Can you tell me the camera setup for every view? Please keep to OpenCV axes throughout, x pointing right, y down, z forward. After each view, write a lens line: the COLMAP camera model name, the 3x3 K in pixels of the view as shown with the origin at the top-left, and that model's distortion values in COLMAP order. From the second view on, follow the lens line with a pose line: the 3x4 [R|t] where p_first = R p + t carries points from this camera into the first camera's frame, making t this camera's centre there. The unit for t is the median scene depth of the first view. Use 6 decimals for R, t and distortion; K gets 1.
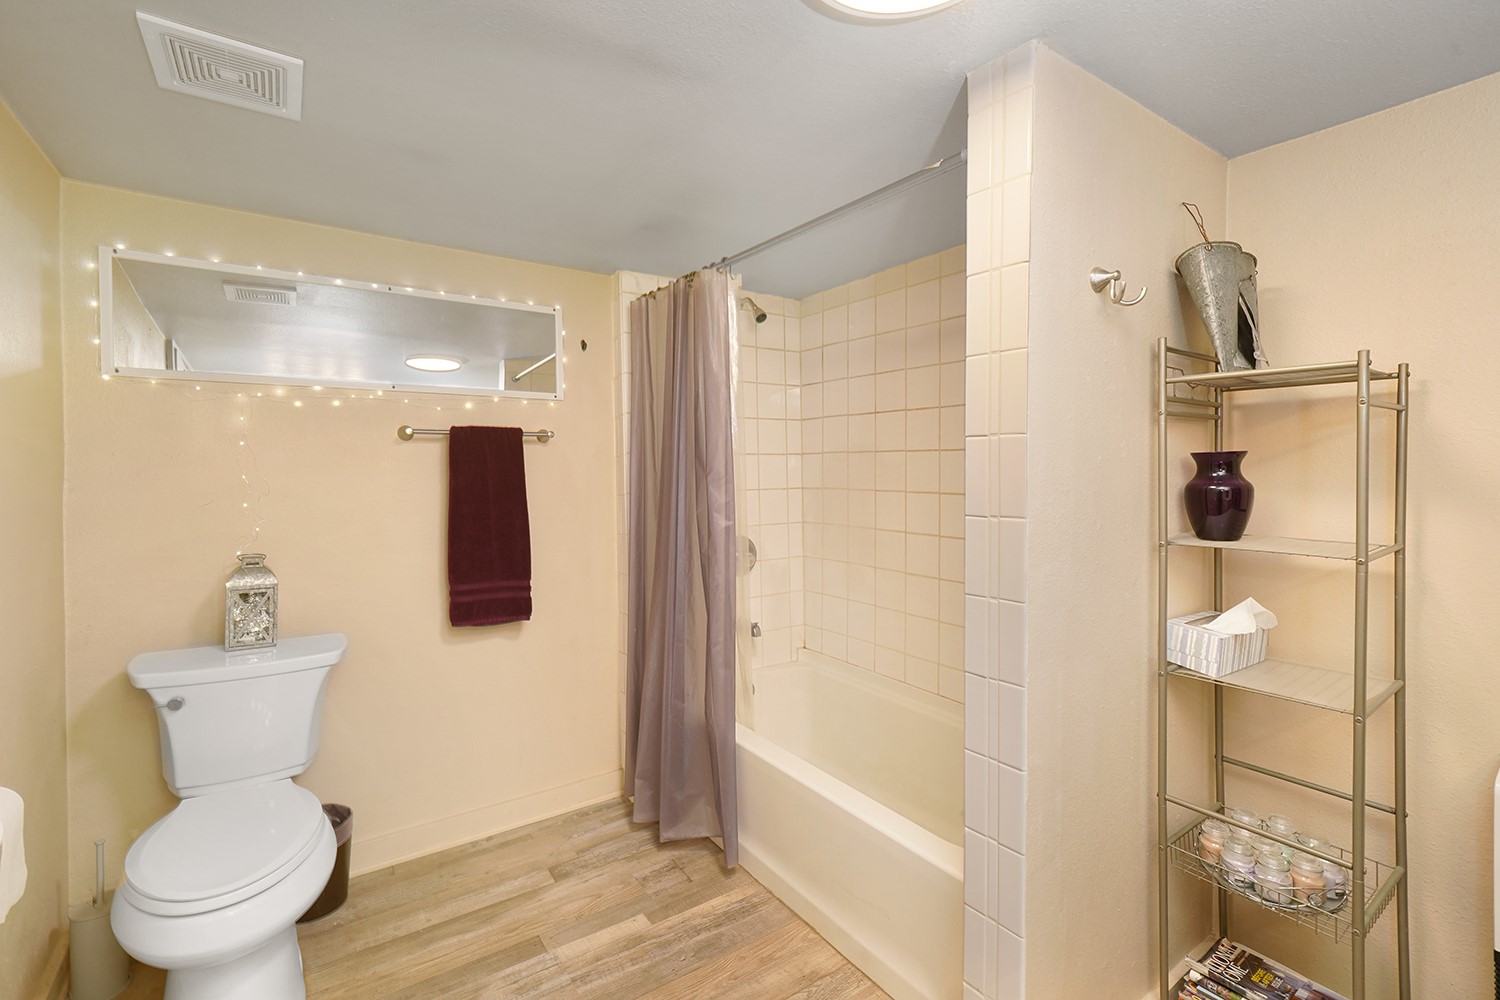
lens RADIAL K [[672.9, 0, 753.2], [0, 672.9, 466.3], [0, 0, 1]] dist [0.000105, 0.000852]
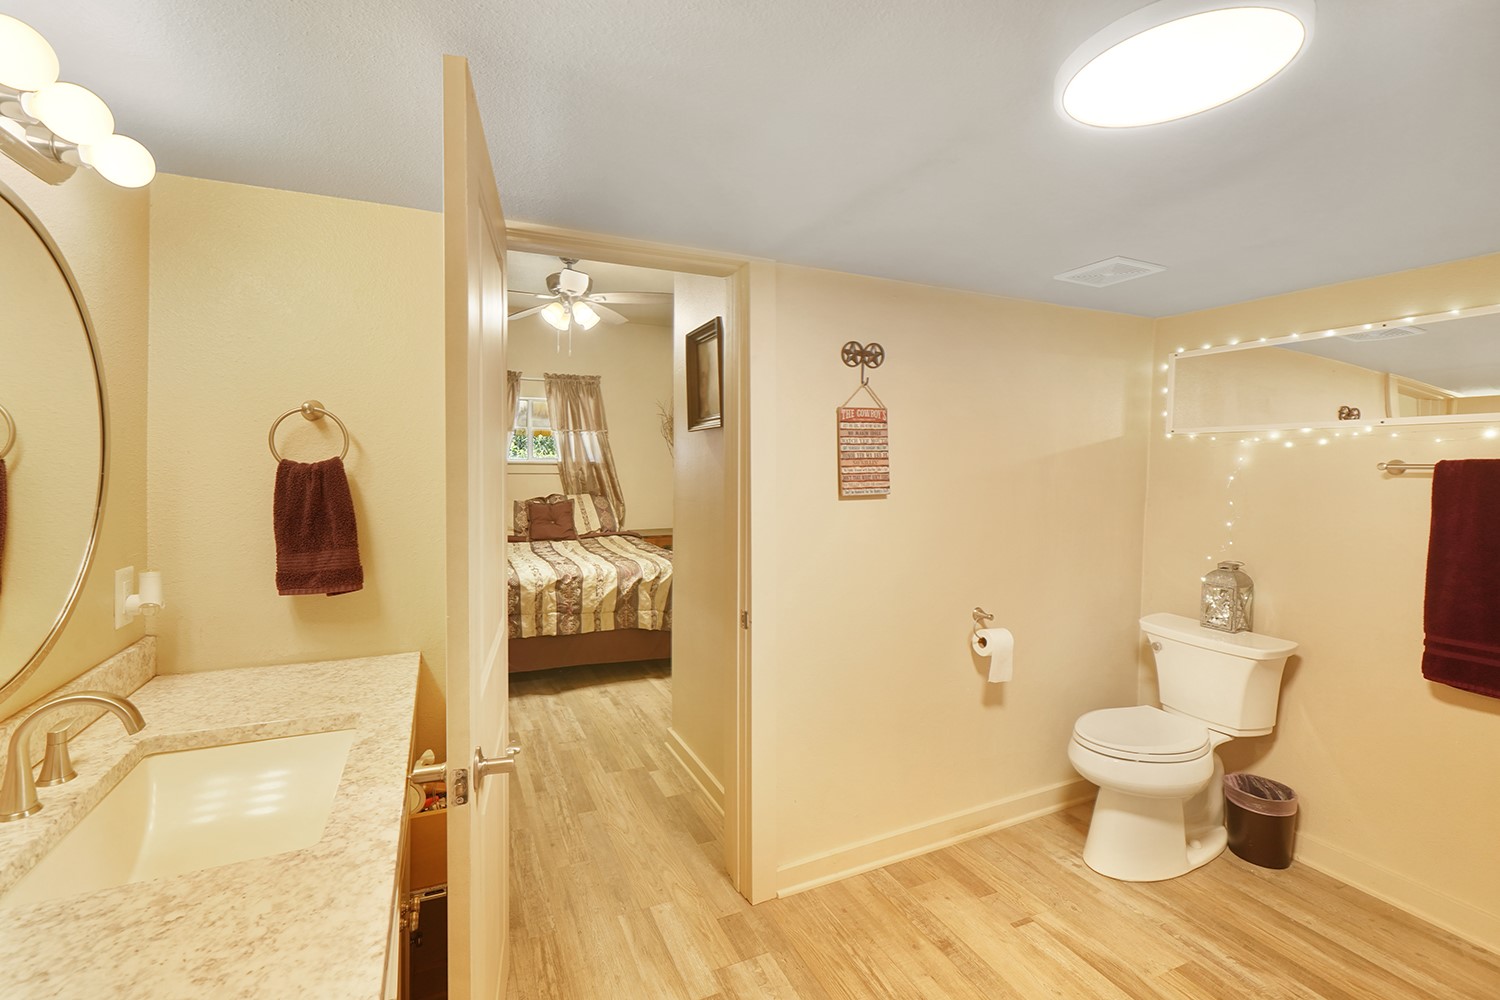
lens RADIAL K [[654.0, 0, 743.9], [0, 654.0, 470.8], [0, 0, 1]] dist [0.004233, 0.000737]
pose [[-0.158127, 0.001778, -0.987417, 0.690084], [-0.028398, 0.999577, 0.006348, -0.028775], [0.987010, 0.029044, -0.158010, 0.250023]]
